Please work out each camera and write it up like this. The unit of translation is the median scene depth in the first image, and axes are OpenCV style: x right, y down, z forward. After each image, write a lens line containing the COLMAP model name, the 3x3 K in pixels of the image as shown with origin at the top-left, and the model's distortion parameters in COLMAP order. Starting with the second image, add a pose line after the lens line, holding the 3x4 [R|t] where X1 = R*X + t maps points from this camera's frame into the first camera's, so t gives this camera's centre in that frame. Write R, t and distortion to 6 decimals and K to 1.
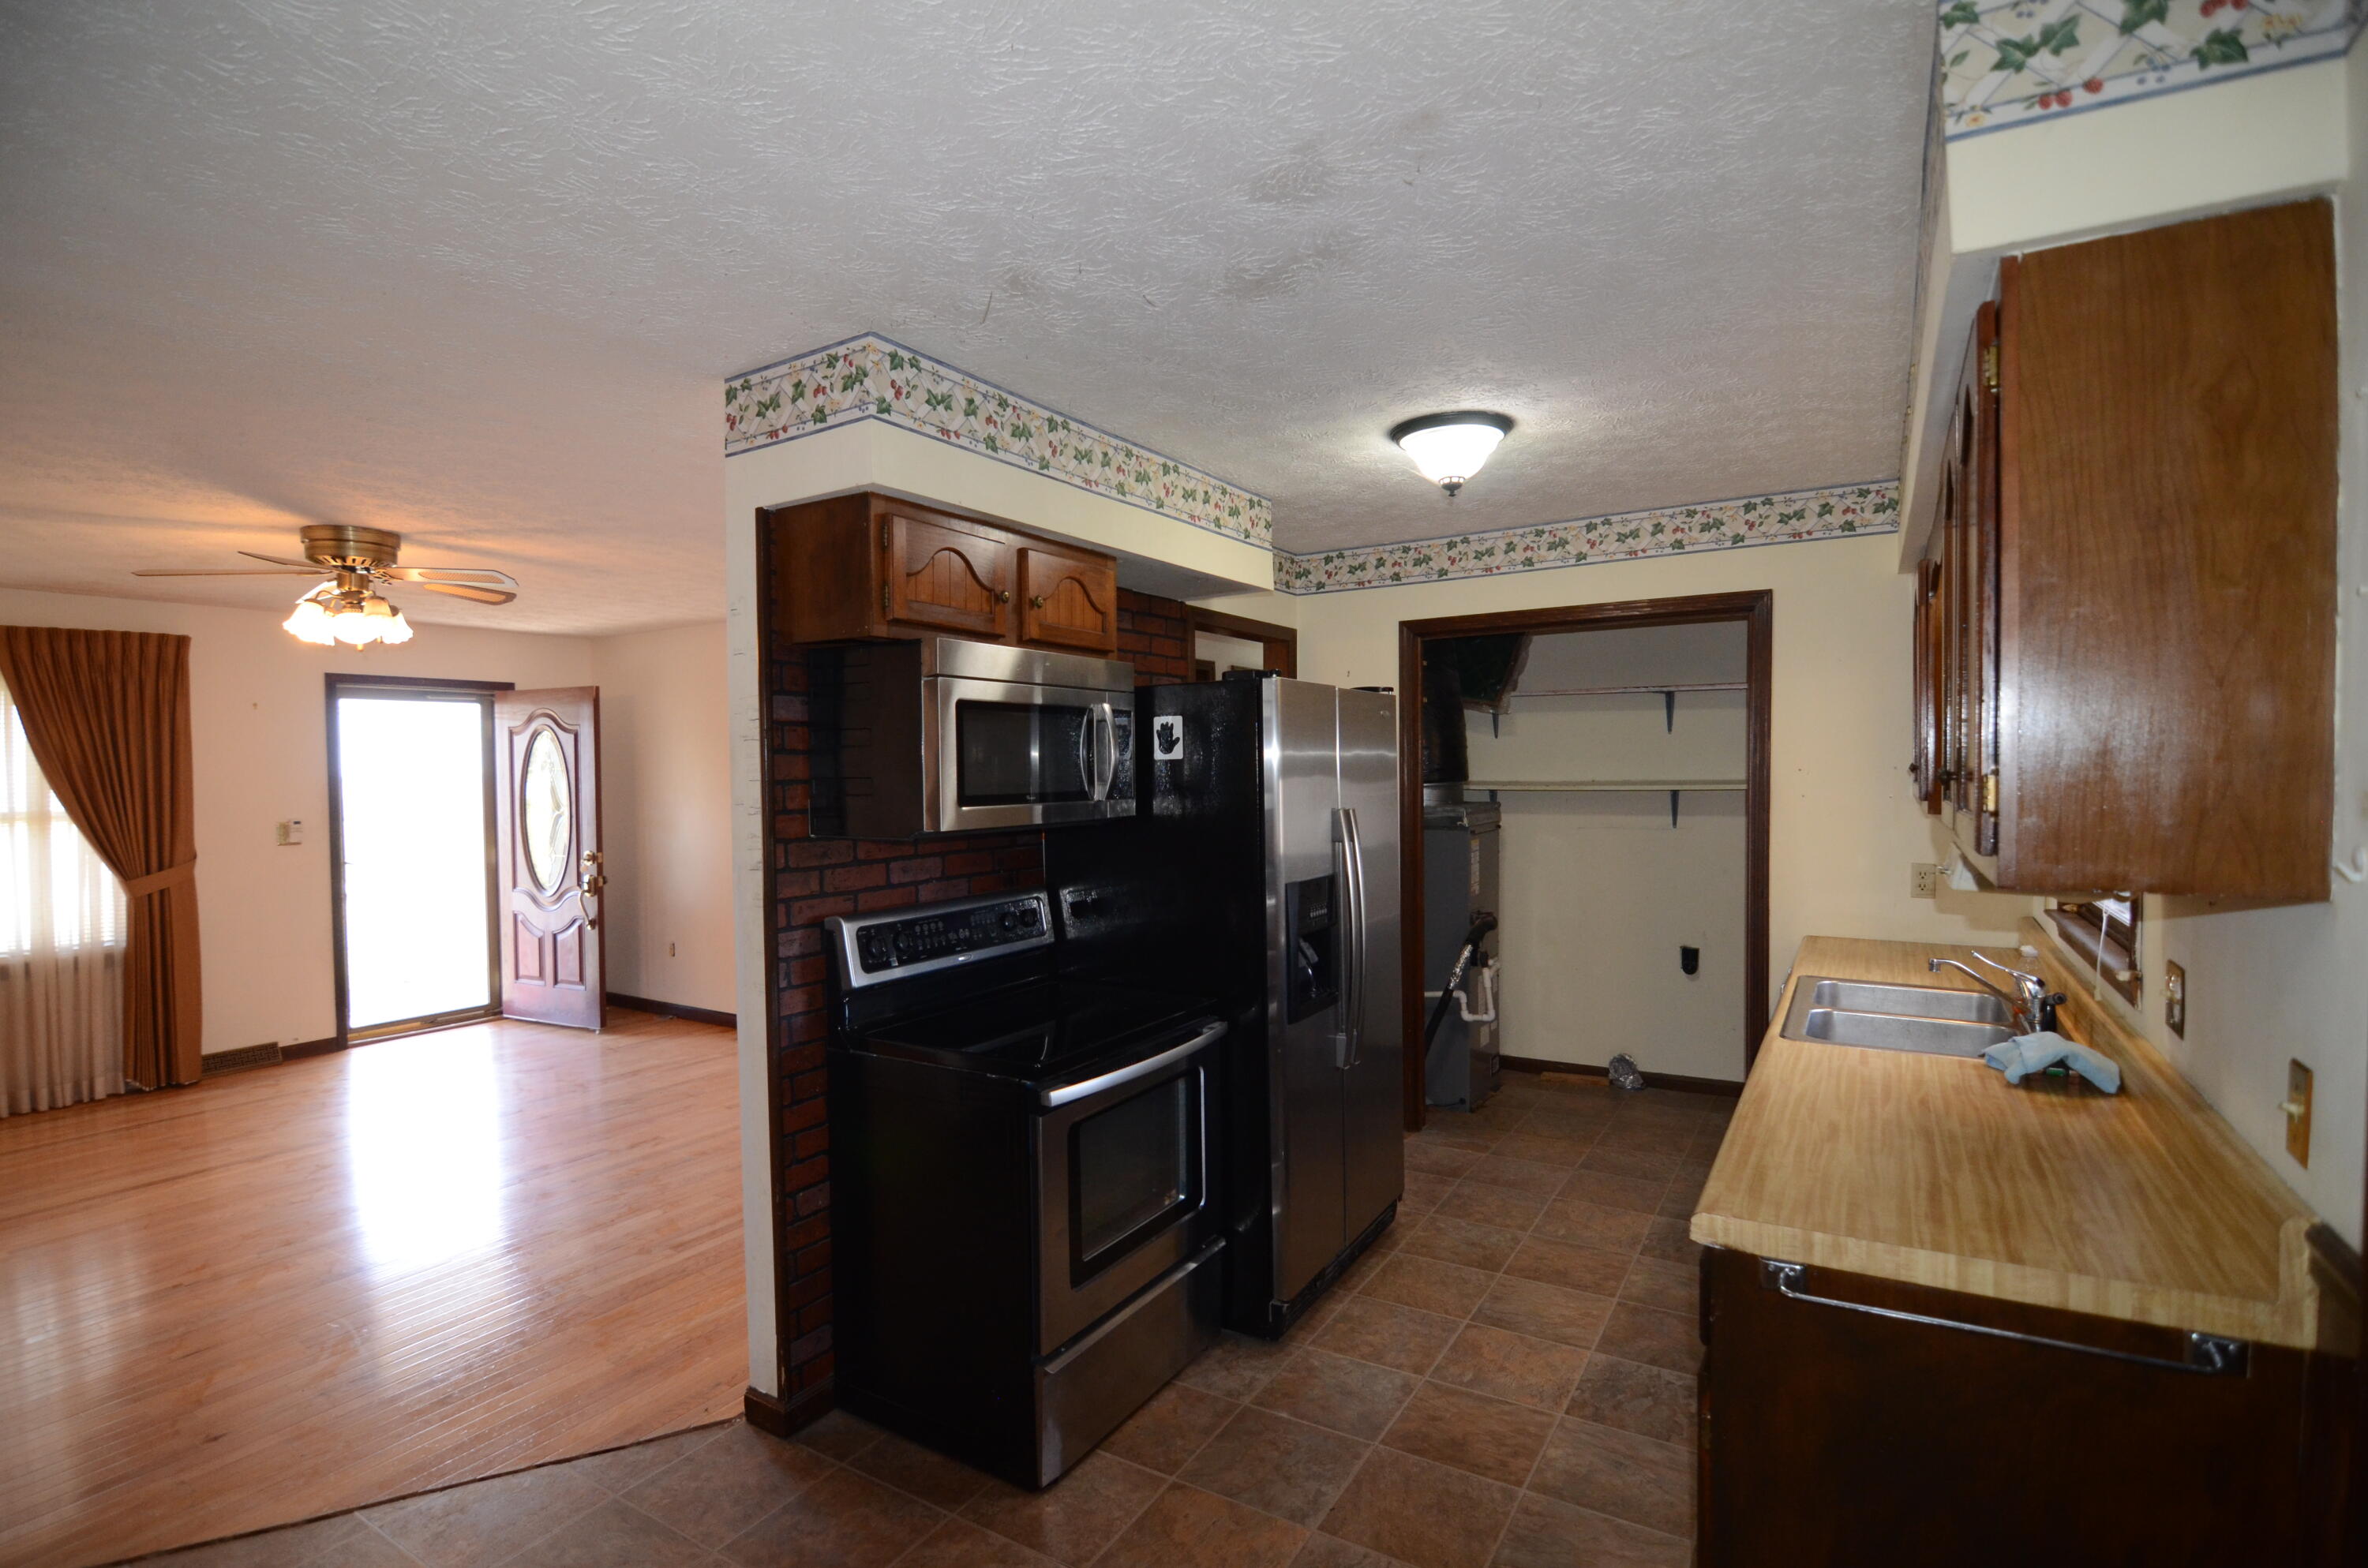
lens RADIAL K [[1134.7, 0, 1183.6], [0, 1134.7, 799.0], [0, 0, 1]] dist [-0.012354, -0.007340]
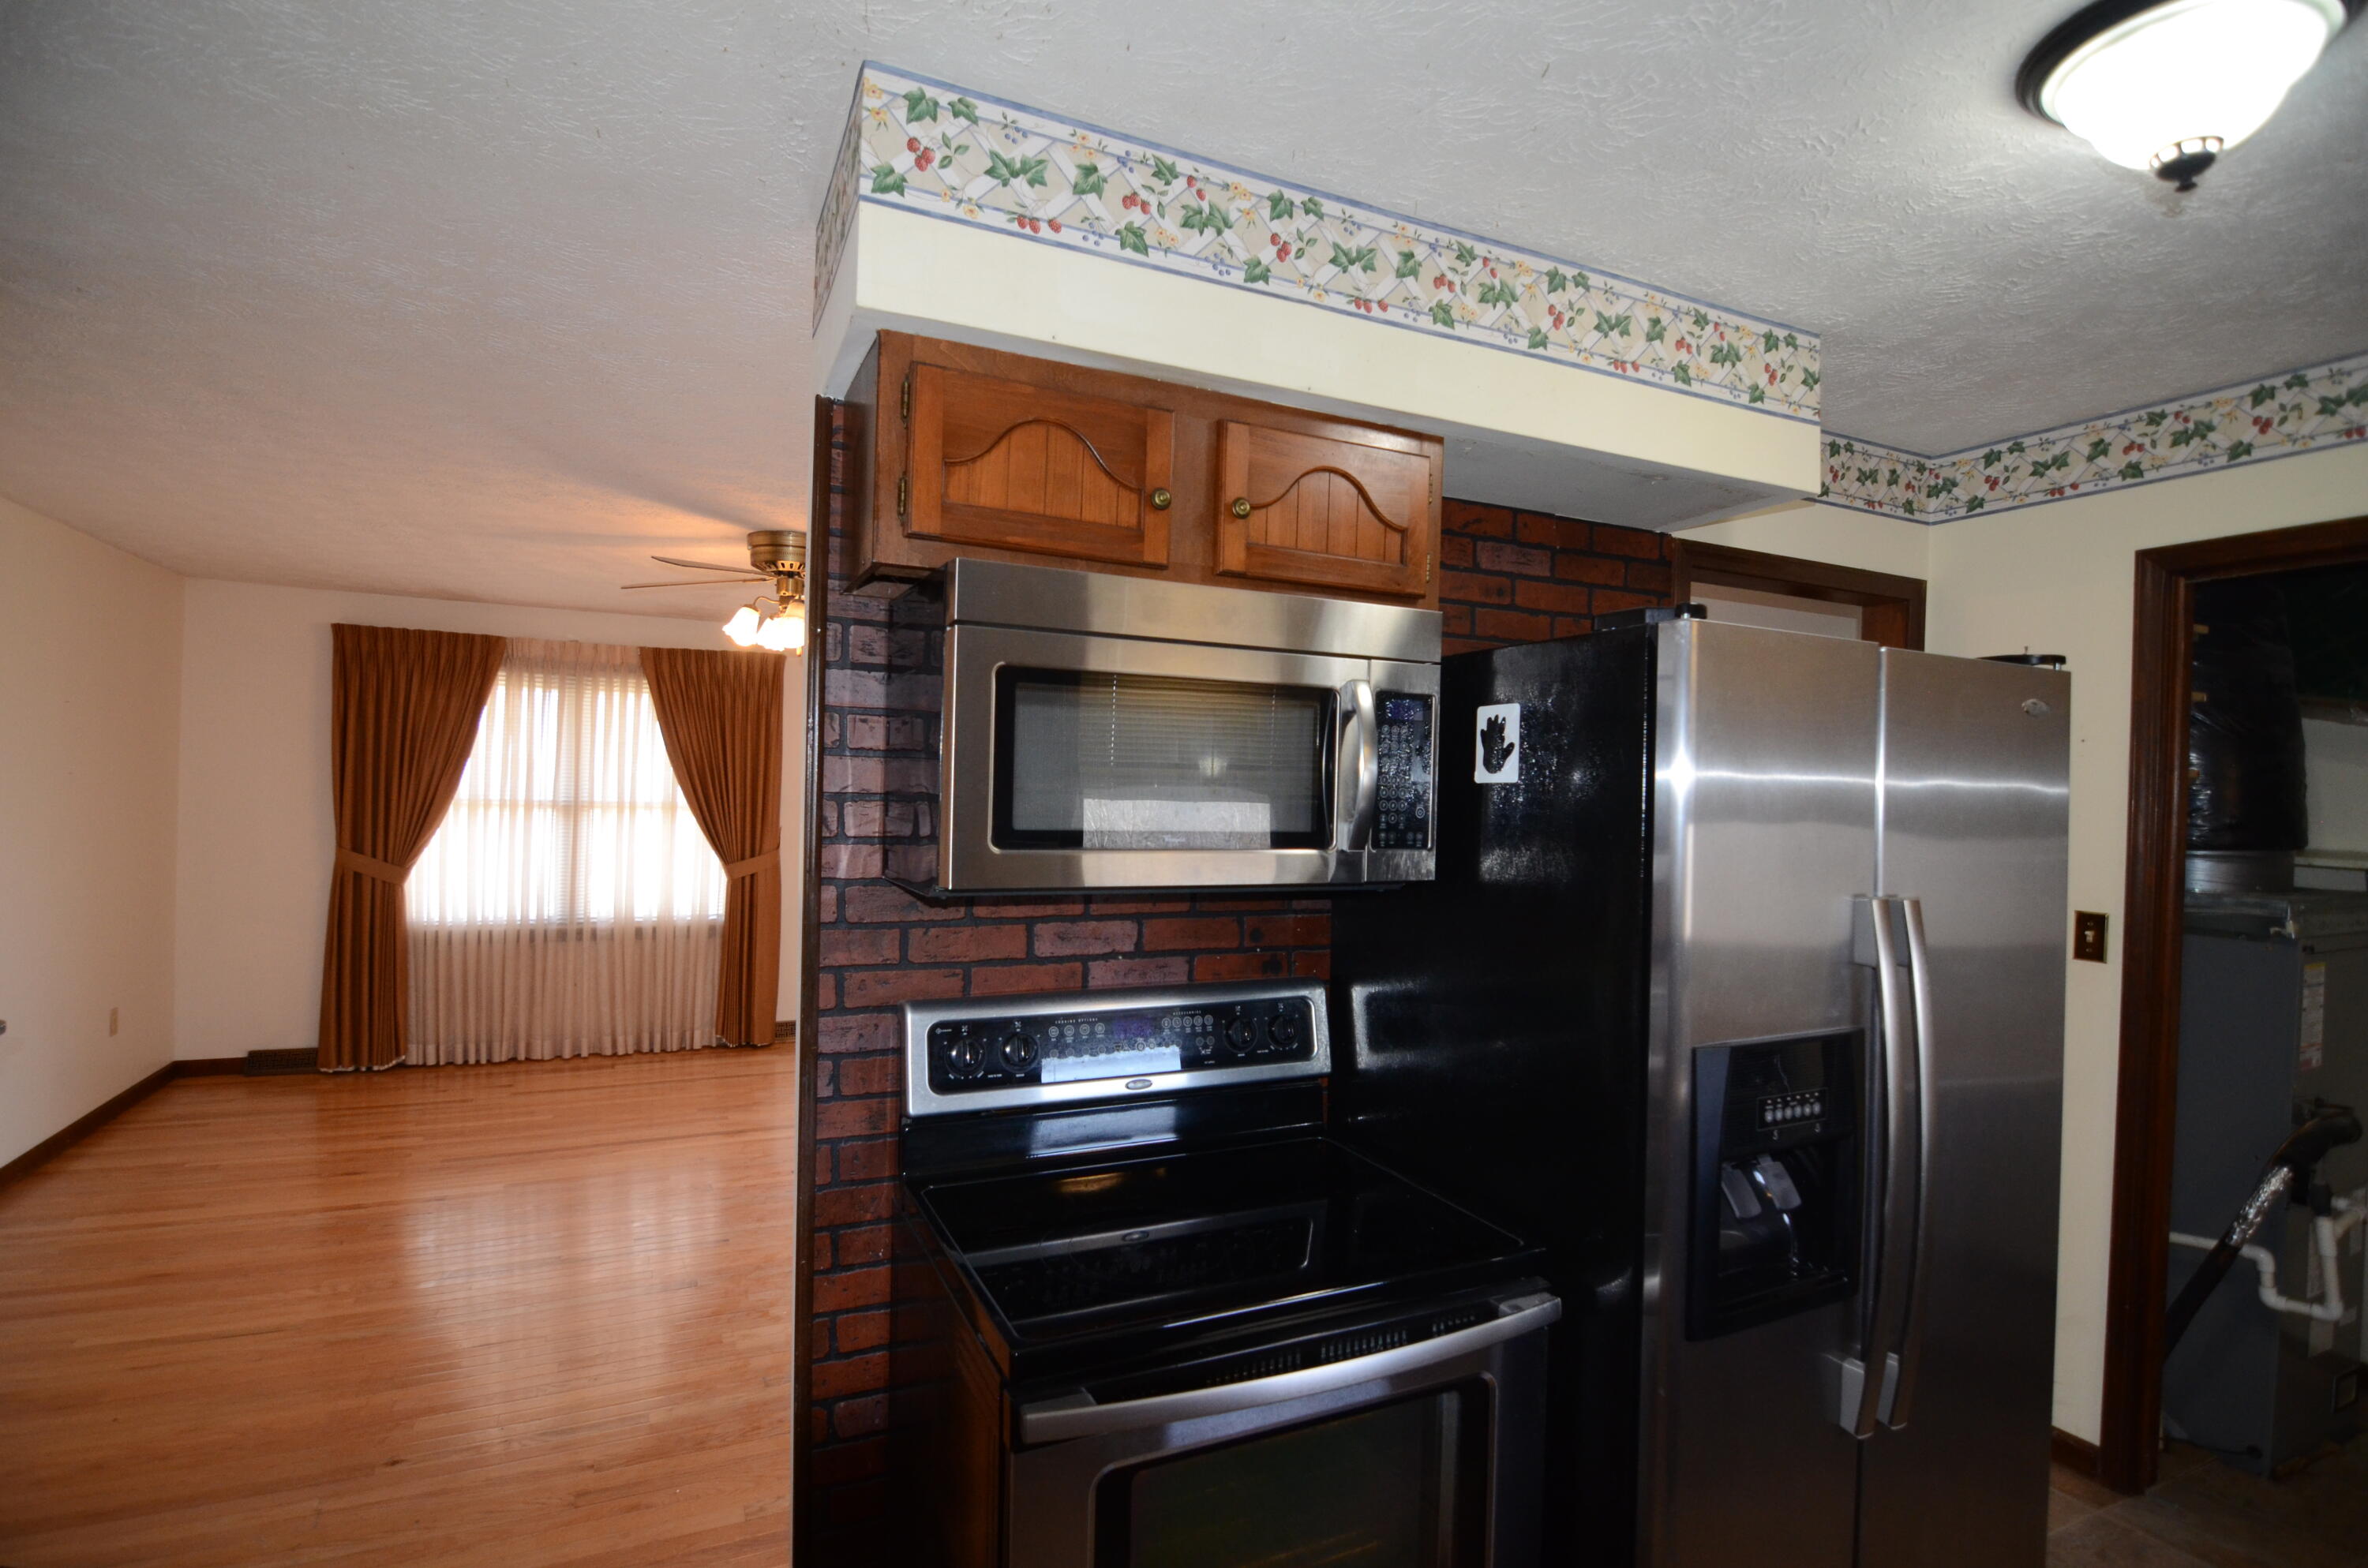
lens RADIAL K [[1134.7, 0, 1183.6], [0, 1134.7, 799.0], [0, 0, 1]] dist [-0.012354, -0.007340]
pose [[0.833889, 0.037439, -0.550661, 0.154293], [-0.050592, 0.998681, -0.008713, -0.013779], [0.549608, 0.035125, 0.834684, 0.431708]]
